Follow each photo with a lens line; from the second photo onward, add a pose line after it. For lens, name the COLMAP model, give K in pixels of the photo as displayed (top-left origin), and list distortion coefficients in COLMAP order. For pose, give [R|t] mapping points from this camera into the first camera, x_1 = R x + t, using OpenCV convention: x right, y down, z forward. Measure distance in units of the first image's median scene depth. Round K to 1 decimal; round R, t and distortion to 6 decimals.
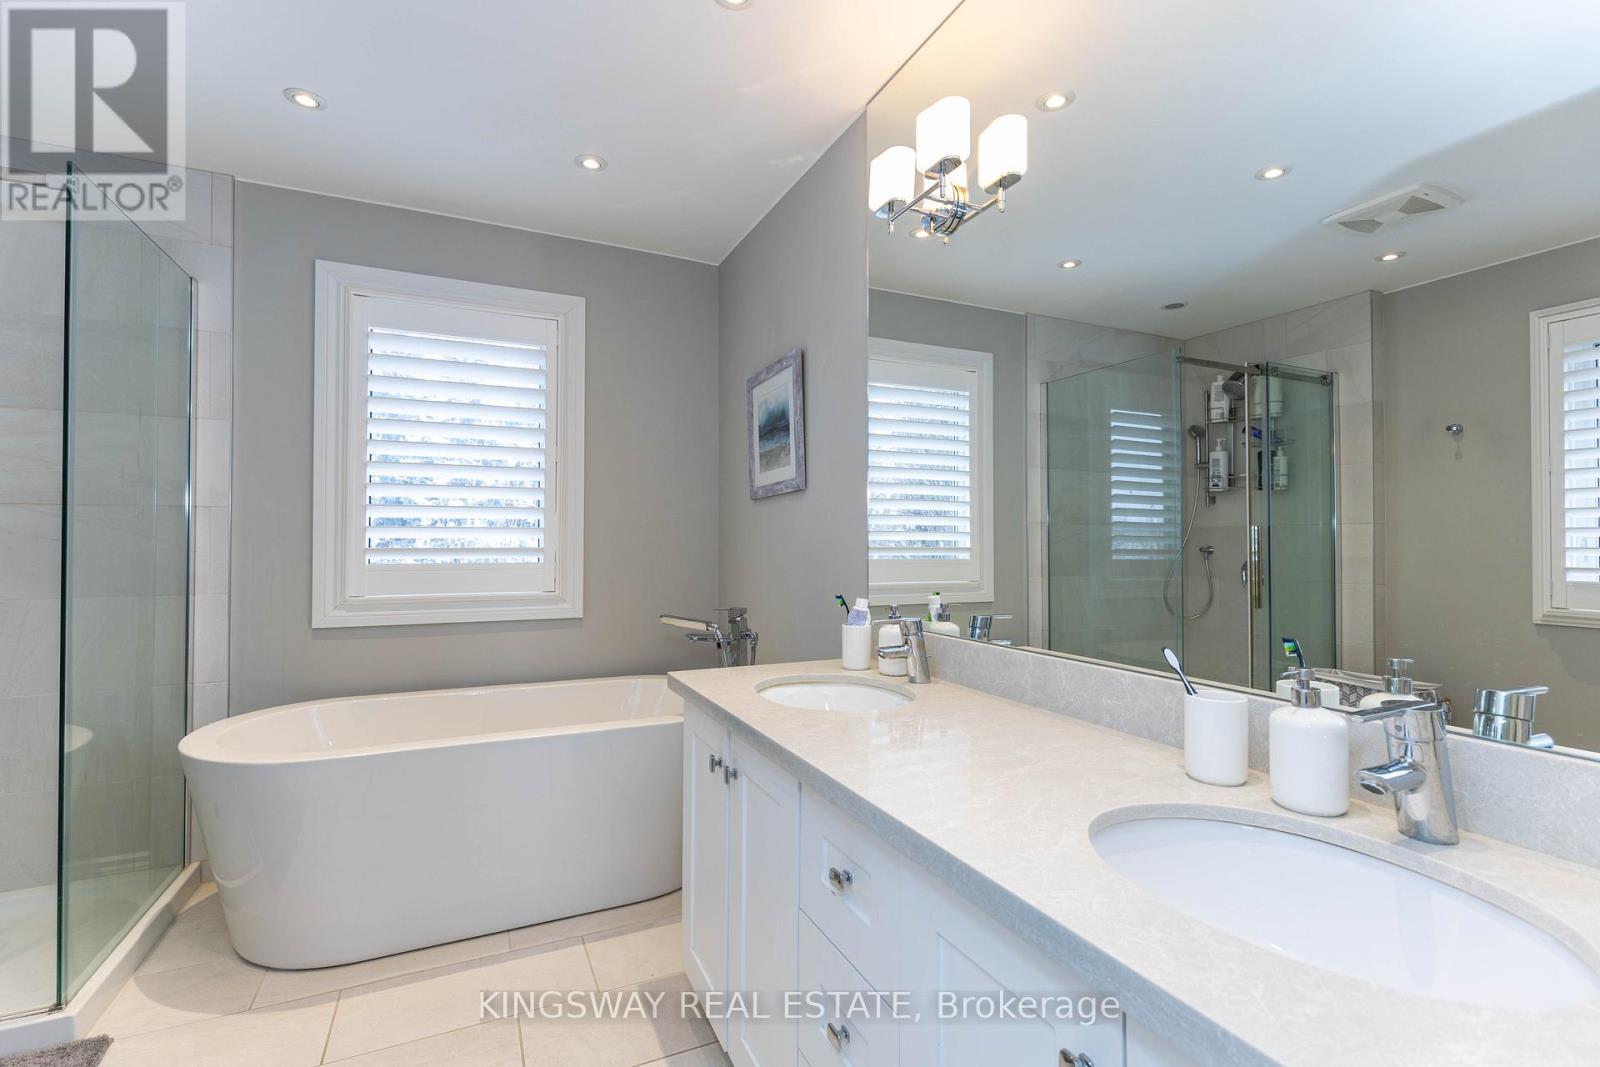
lens RADIAL K [[724.9, 0, 799.5], [0, 724.9, 534.3], [0, 0, 1]] dist [-0.000471, -0.000207]
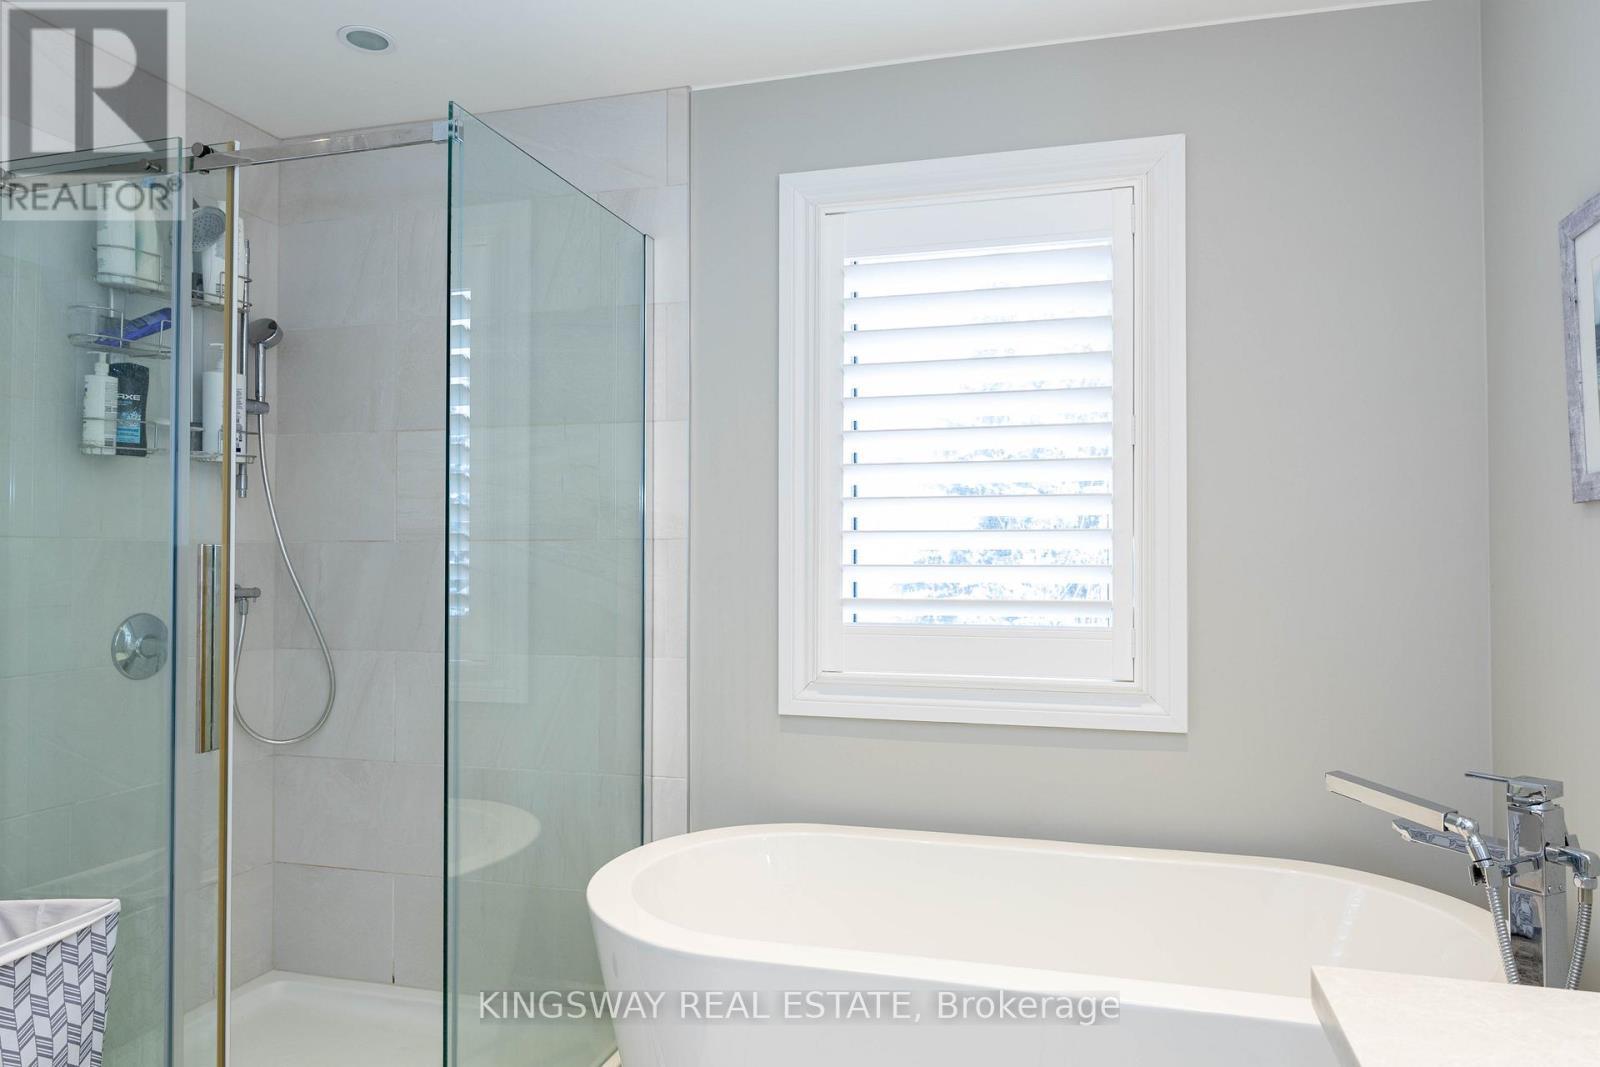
lens RADIAL K [[1042.7, 0, 799.3], [0, 1042.7, 533.3], [0, 0, 1]] dist [-0.008532, 0.004262]
pose [[0.753612, -0.013349, -0.657184, -0.010816], [0.006957, 0.999900, -0.012332, -0.027587], [0.657283, 0.004721, 0.753629, 0.269014]]
